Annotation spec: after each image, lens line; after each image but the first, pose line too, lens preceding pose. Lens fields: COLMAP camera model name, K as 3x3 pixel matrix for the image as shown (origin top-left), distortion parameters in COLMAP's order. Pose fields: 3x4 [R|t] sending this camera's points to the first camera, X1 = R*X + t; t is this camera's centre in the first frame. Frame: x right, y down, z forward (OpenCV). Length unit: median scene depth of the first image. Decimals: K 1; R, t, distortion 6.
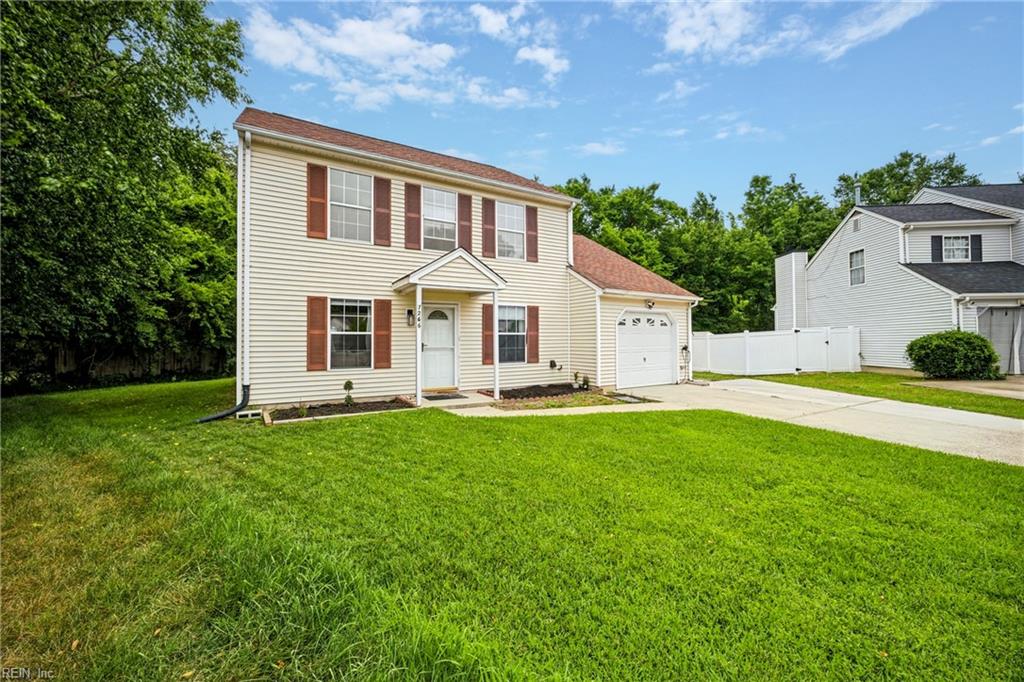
lens RADIAL K [[406.5, 0, 509.7], [0, 406.5, 334.1], [0, 0, 1]] dist [0.001019, 0.000222]
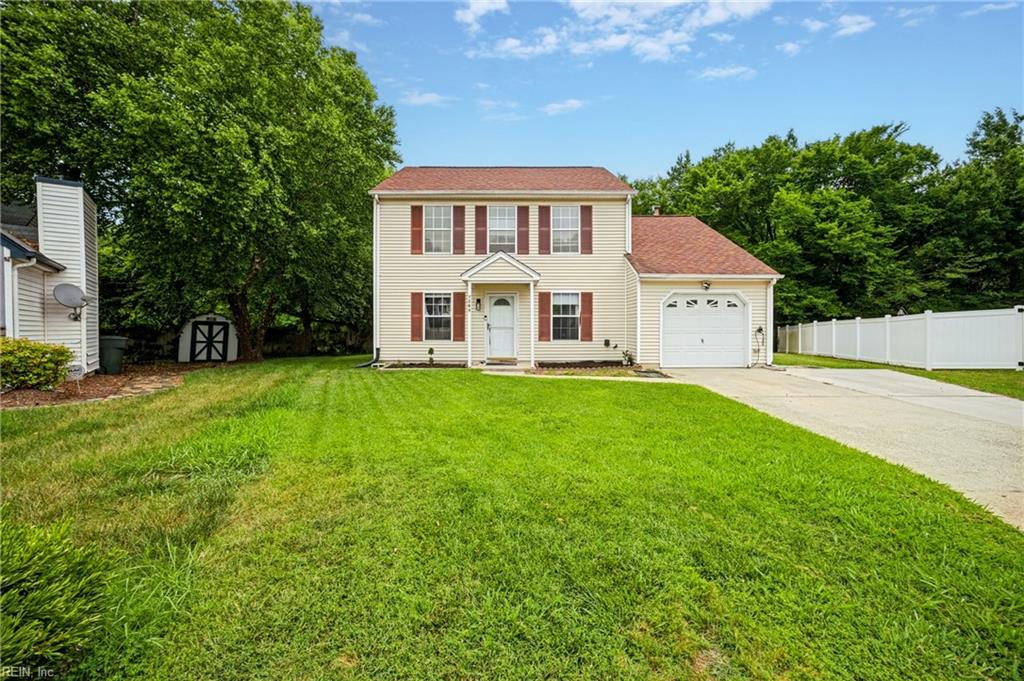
lens RADIAL K [[406.5, 0, 509.7], [0, 406.5, 333.6], [0, 0, 1]] dist [0.001019, 0.000222]
pose [[0.869047, 0.010810, -0.494611, 0.464192], [0.004357, 0.999555, 0.029502, 0.014724], [0.494710, -0.027793, 0.868614, -0.124646]]
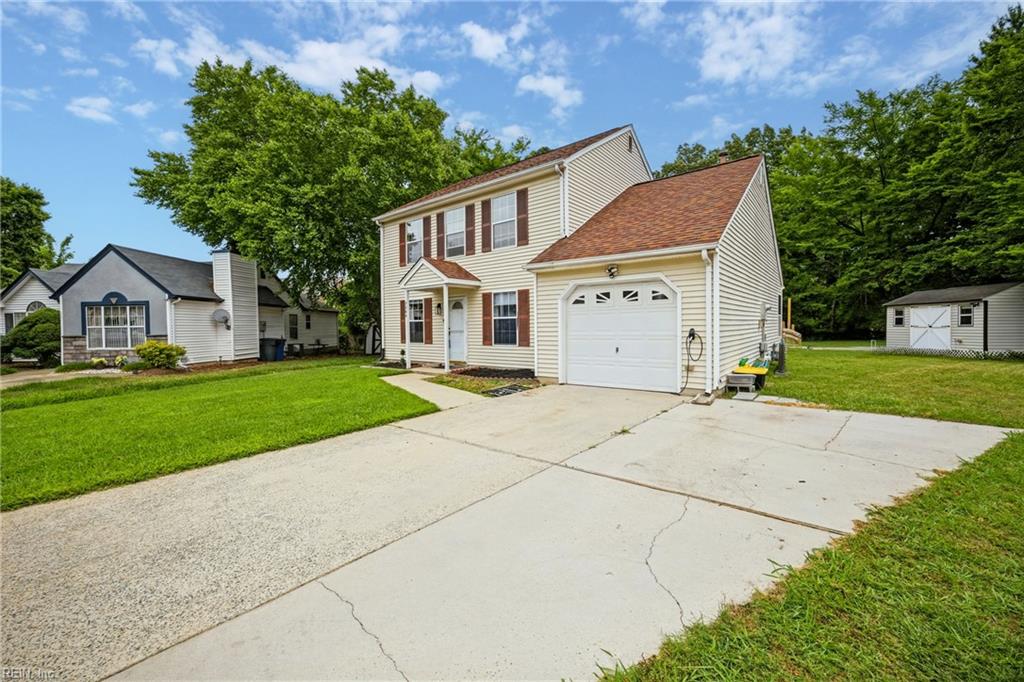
lens RADIAL K [[406.5, 0, 509.7], [0, 406.5, 334.1], [0, 0, 1]] dist [0.001019, 0.000222]
pose [[0.351337, 0.019135, -0.936053, 1.038914], [0.029771, 0.999057, 0.031598, 0.008251], [0.935775, -0.038969, 0.350436, 0.646111]]
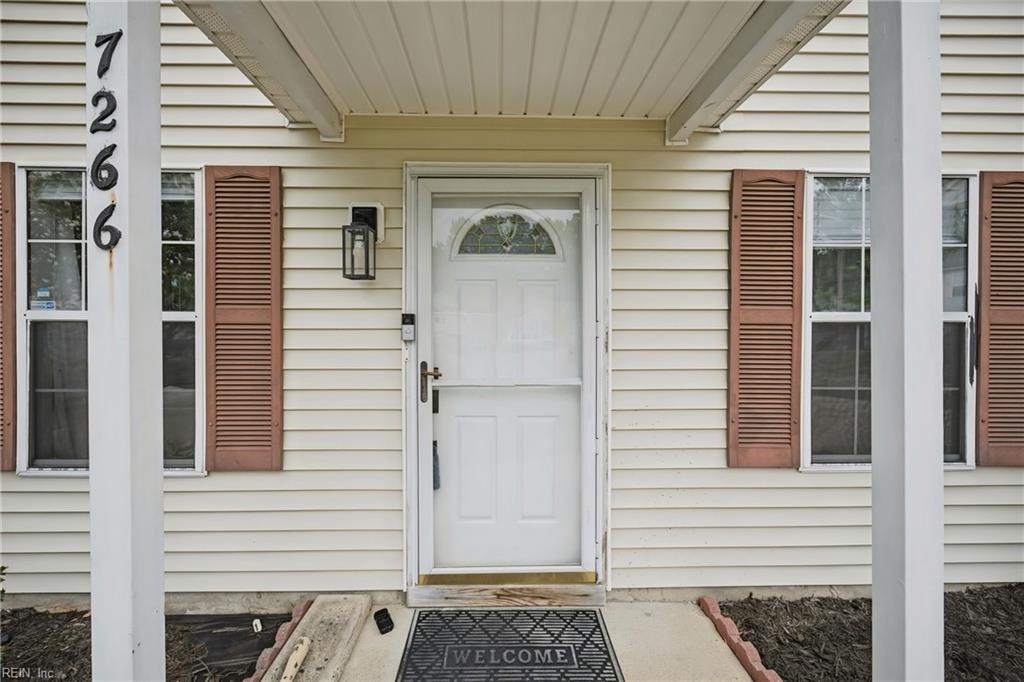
lens RADIAL K [[406.5, 0, 509.7], [0, 406.5, 334.1], [0, 0, 1]] dist [0.001019, 0.000222]
pose [[0.874610, 0.015326, -0.484584, -0.062726], [0.000781, 0.999454, 0.033020, 0.000012], [0.484826, -0.029258, 0.874121, 0.747952]]
